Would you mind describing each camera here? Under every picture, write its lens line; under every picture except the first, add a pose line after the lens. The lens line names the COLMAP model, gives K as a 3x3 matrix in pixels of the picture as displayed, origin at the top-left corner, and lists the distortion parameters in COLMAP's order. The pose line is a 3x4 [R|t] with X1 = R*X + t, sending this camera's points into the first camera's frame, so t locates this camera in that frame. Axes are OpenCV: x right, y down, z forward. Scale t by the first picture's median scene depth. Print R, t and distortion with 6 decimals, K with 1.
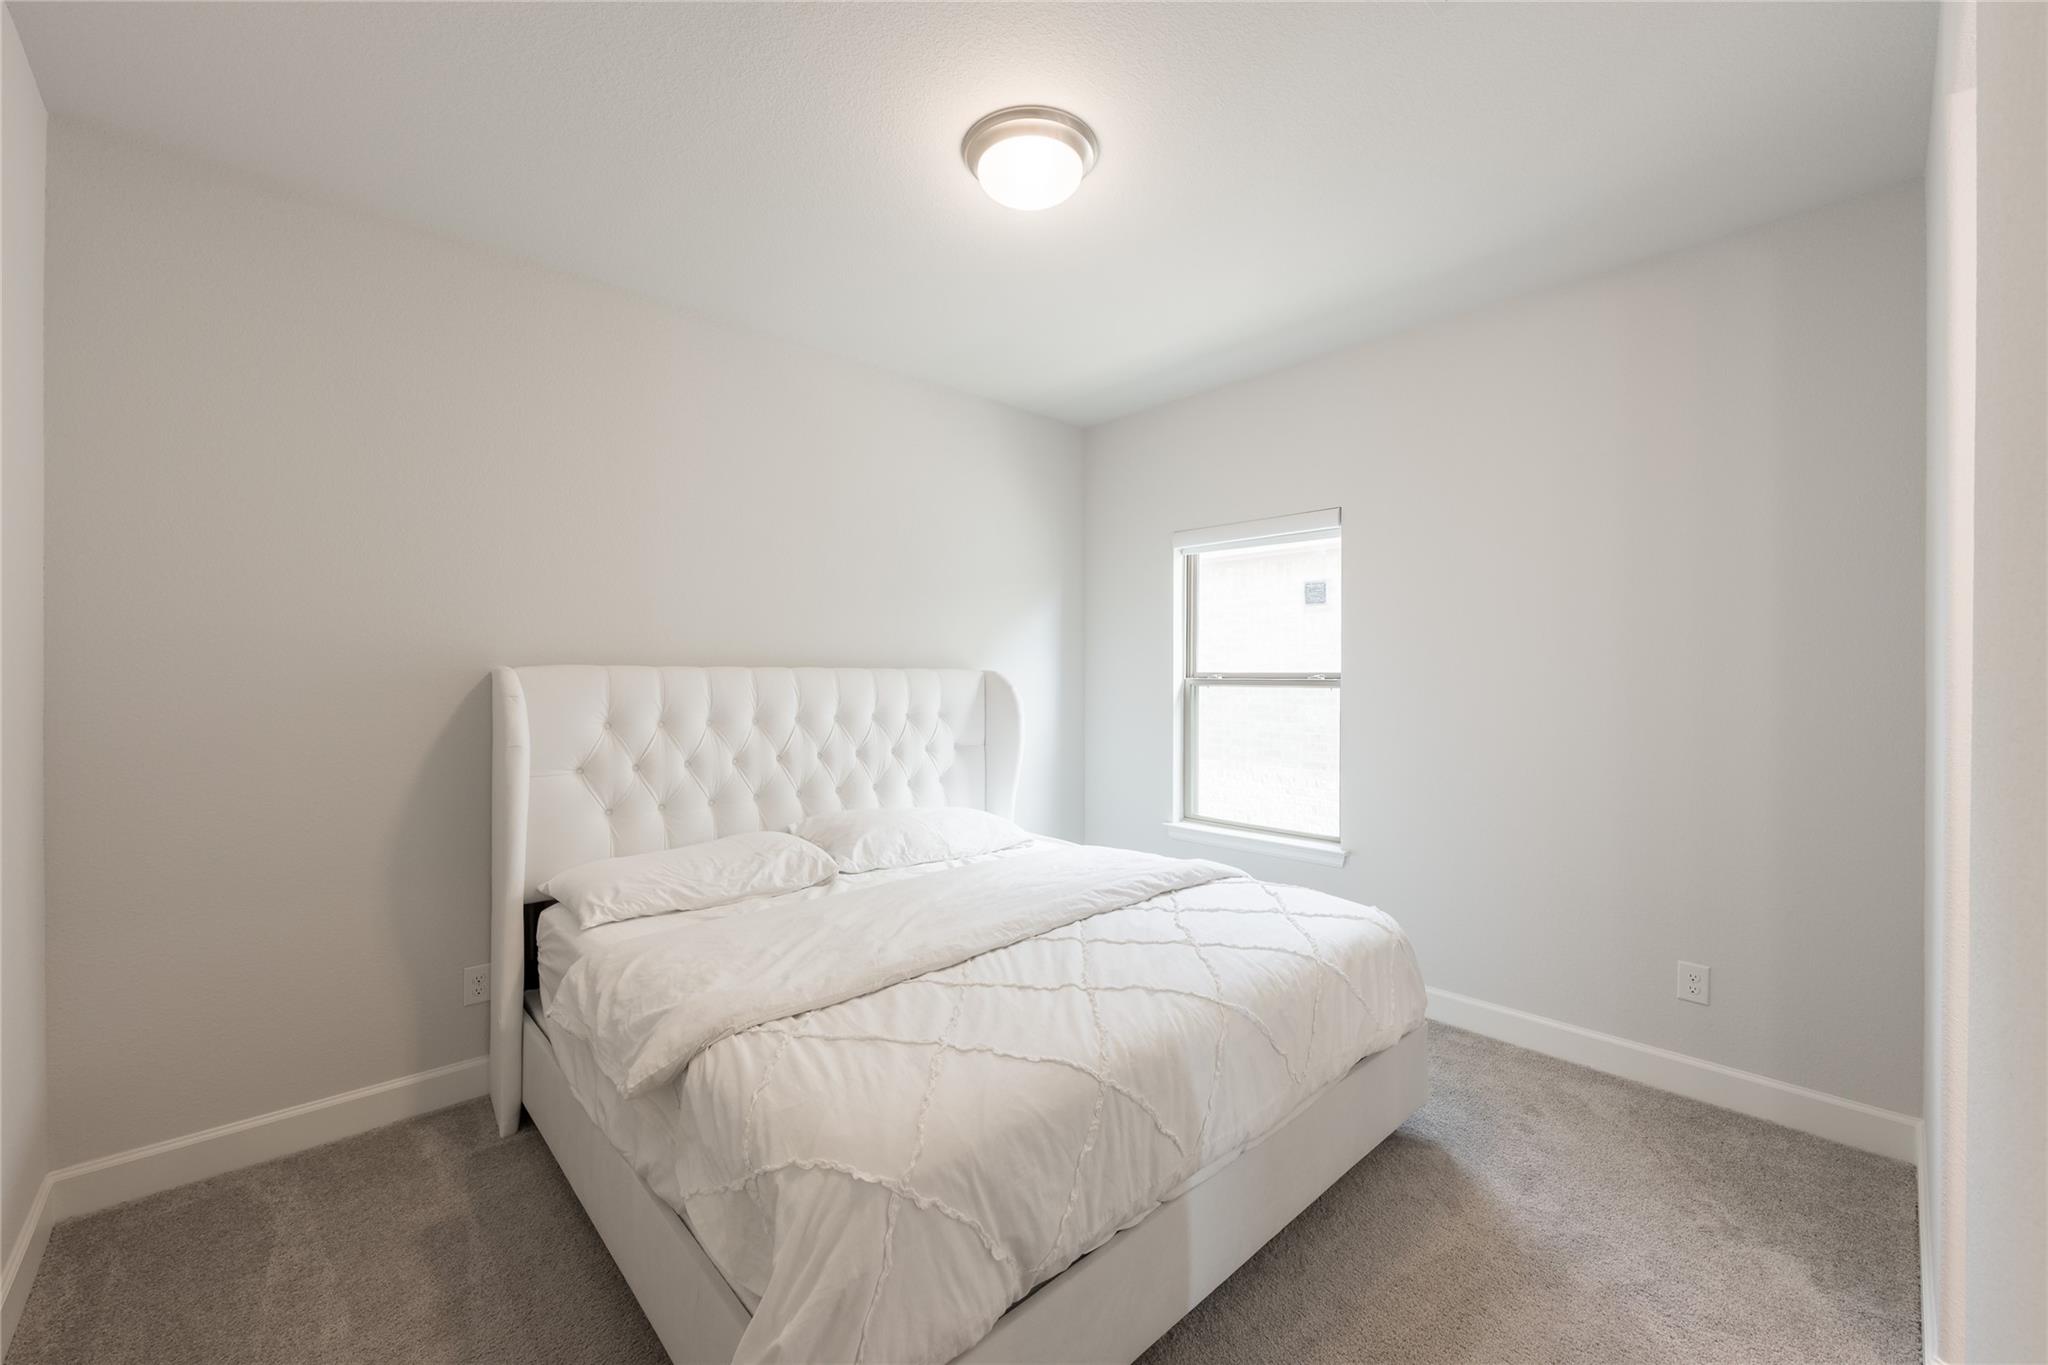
lens RADIAL K [[818.0, 0, 1021.6], [0, 818.0, 674.7], [0, 0, 1]] dist [0.000425, 0.000265]
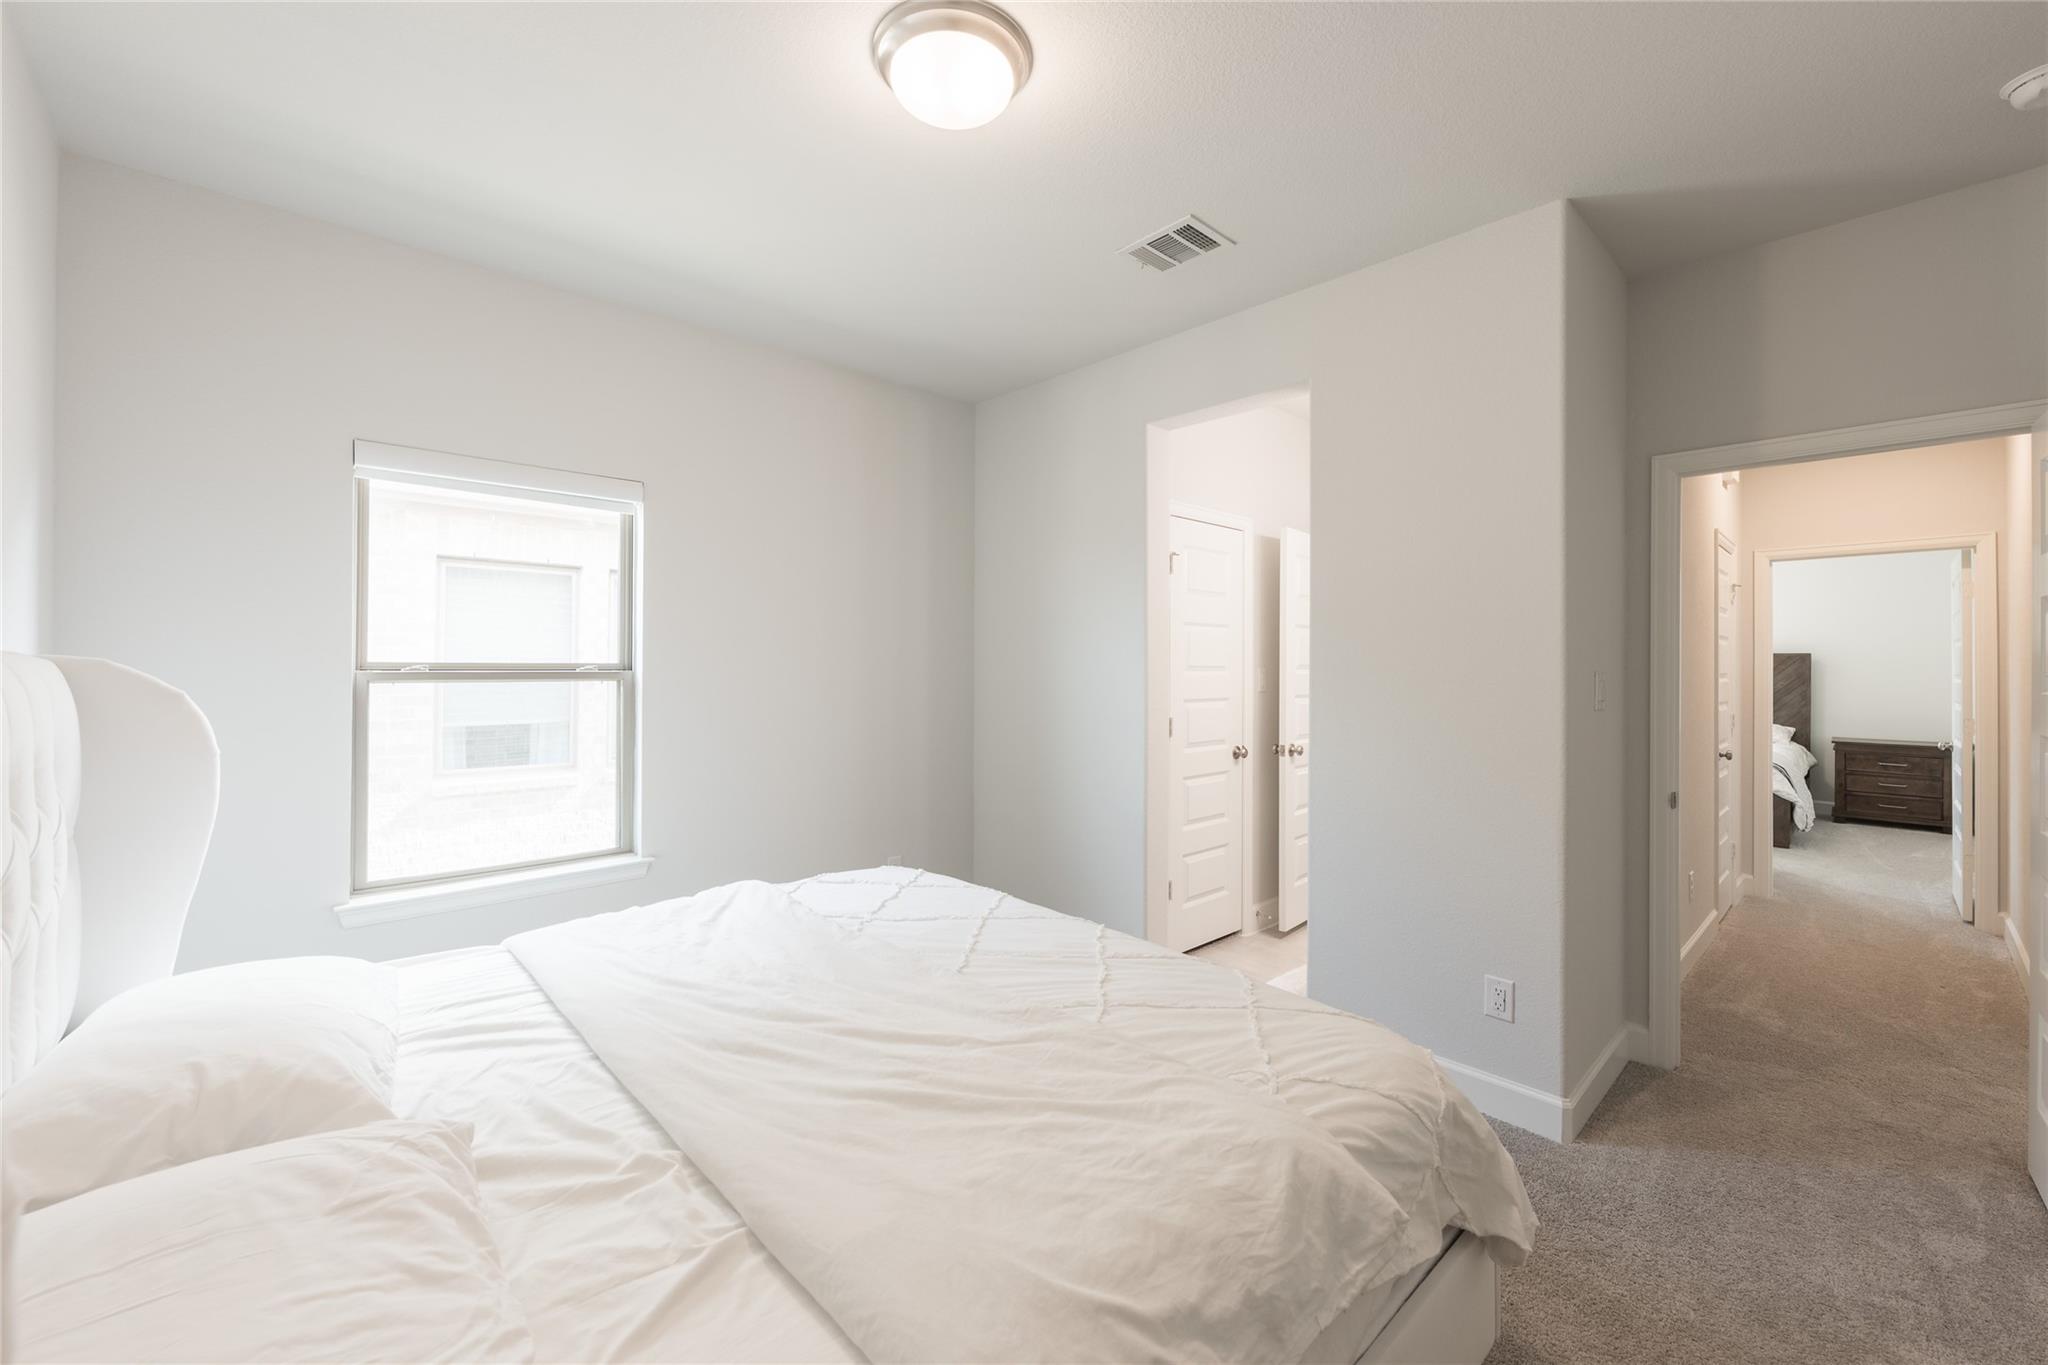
lens RADIAL K [[818.0, 0, 1021.6], [0, 818.0, 674.7], [0, 0, 1]] dist [0.000425, 0.000265]
pose [[-0.003424, -0.008566, 0.999957, -0.470871], [0.000112, 0.999963, 0.008566, 0.001716], [-0.999994, 0.000141, -0.003423, 0.524365]]
